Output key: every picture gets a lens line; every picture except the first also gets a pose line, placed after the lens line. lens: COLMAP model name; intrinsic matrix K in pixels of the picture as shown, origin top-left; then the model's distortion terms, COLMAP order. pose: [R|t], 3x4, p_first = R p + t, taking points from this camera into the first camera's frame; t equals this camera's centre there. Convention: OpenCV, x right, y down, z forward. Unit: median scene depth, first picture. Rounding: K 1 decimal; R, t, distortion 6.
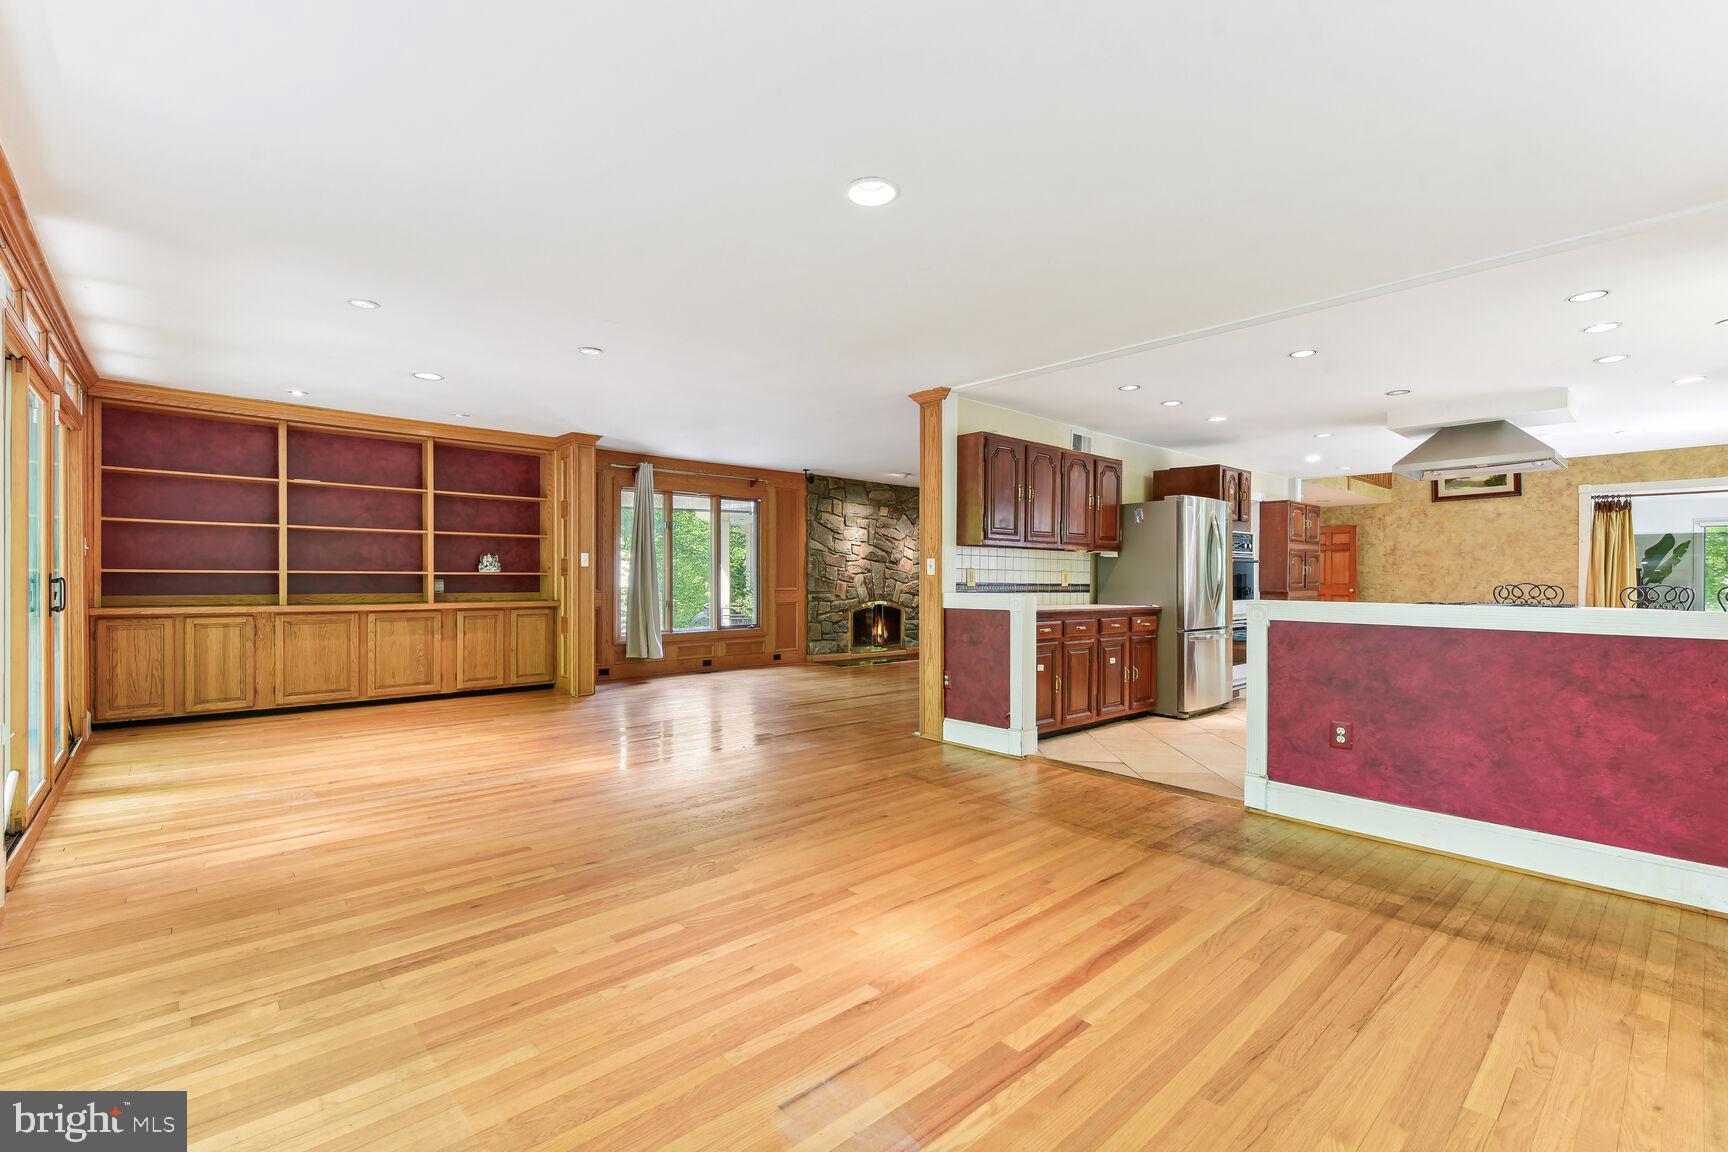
lens RADIAL K [[738.5, 0, 865.8], [0, 738.5, 576.7], [0, 0, 1]] dist [0.009308, -0.000946]
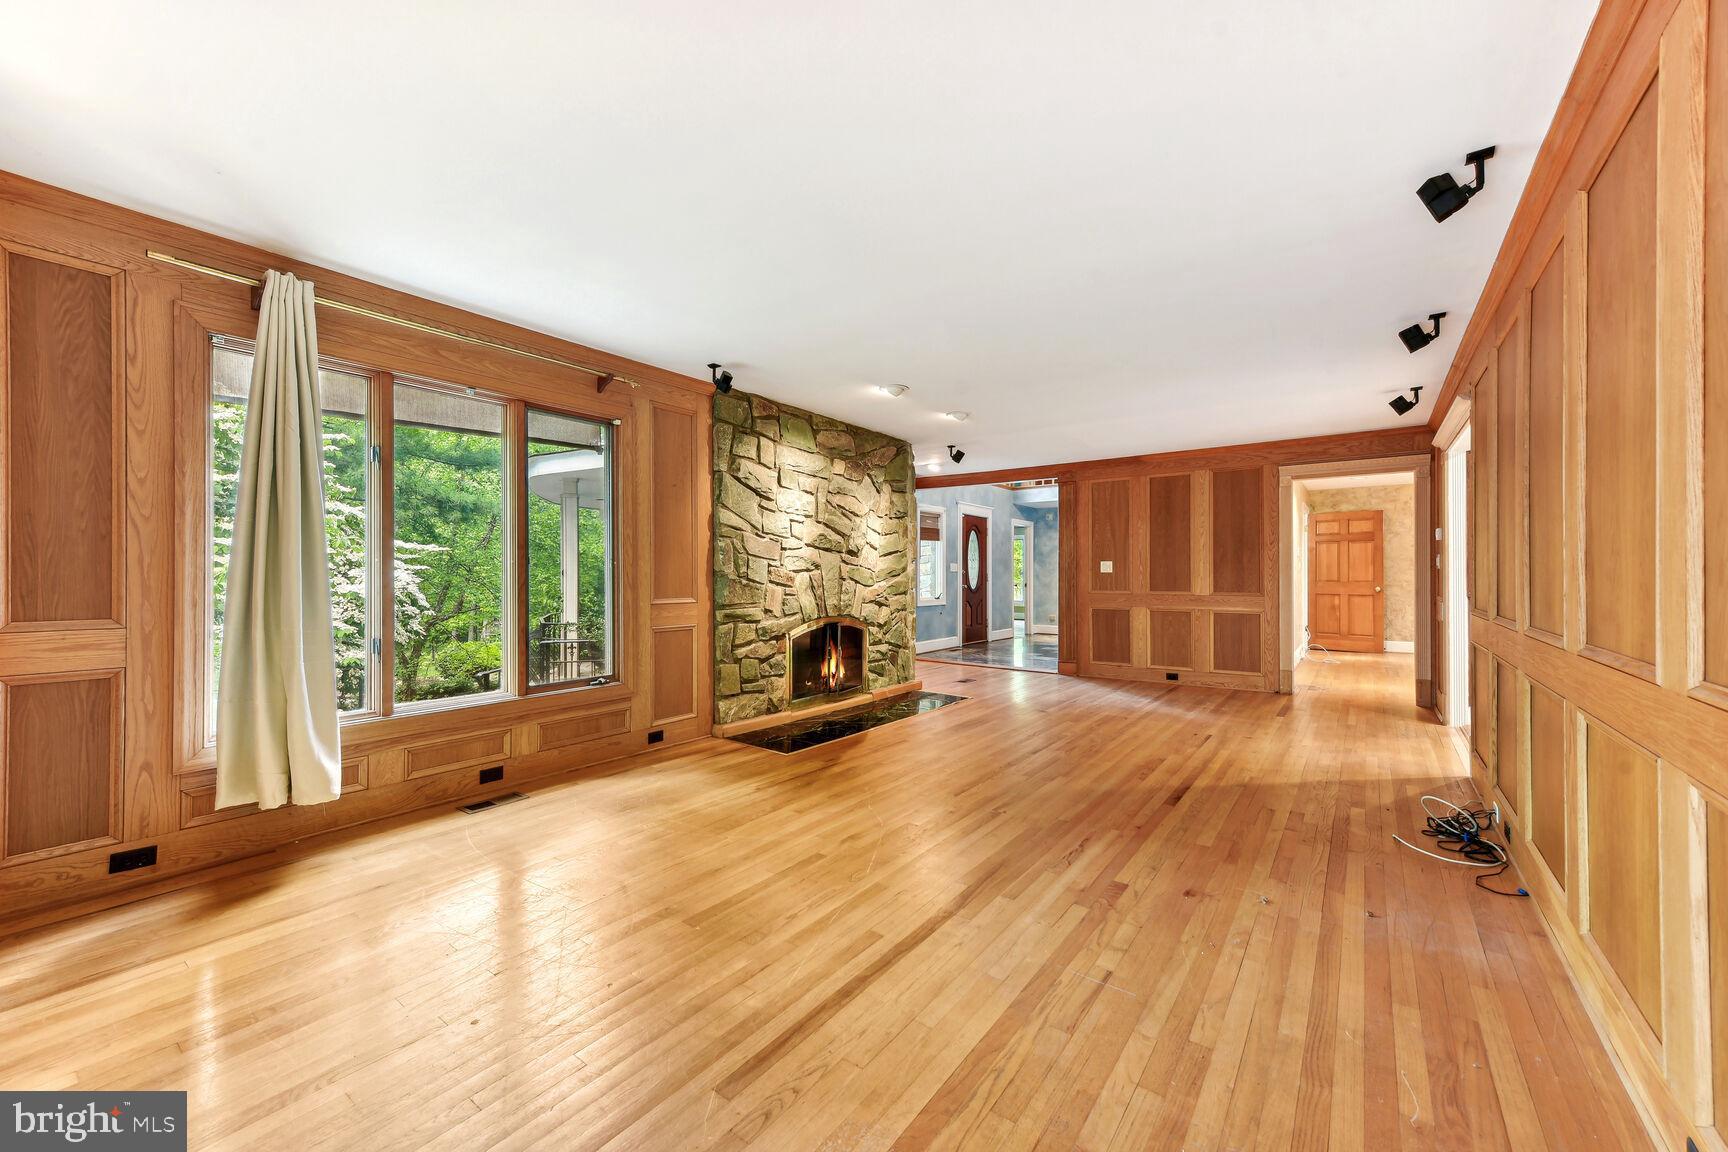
lens RADIAL K [[671.7, 0, 865.5], [0, 671.7, 567.6], [0, 0, 1]] dist [0.013881, -0.000228]
pose [[0.981080, -0.004746, 0.193542, -0.063932], [0.007413, 0.999887, -0.013057, 0.000206], [-0.193459, 0.014244, 0.981005, 0.490711]]
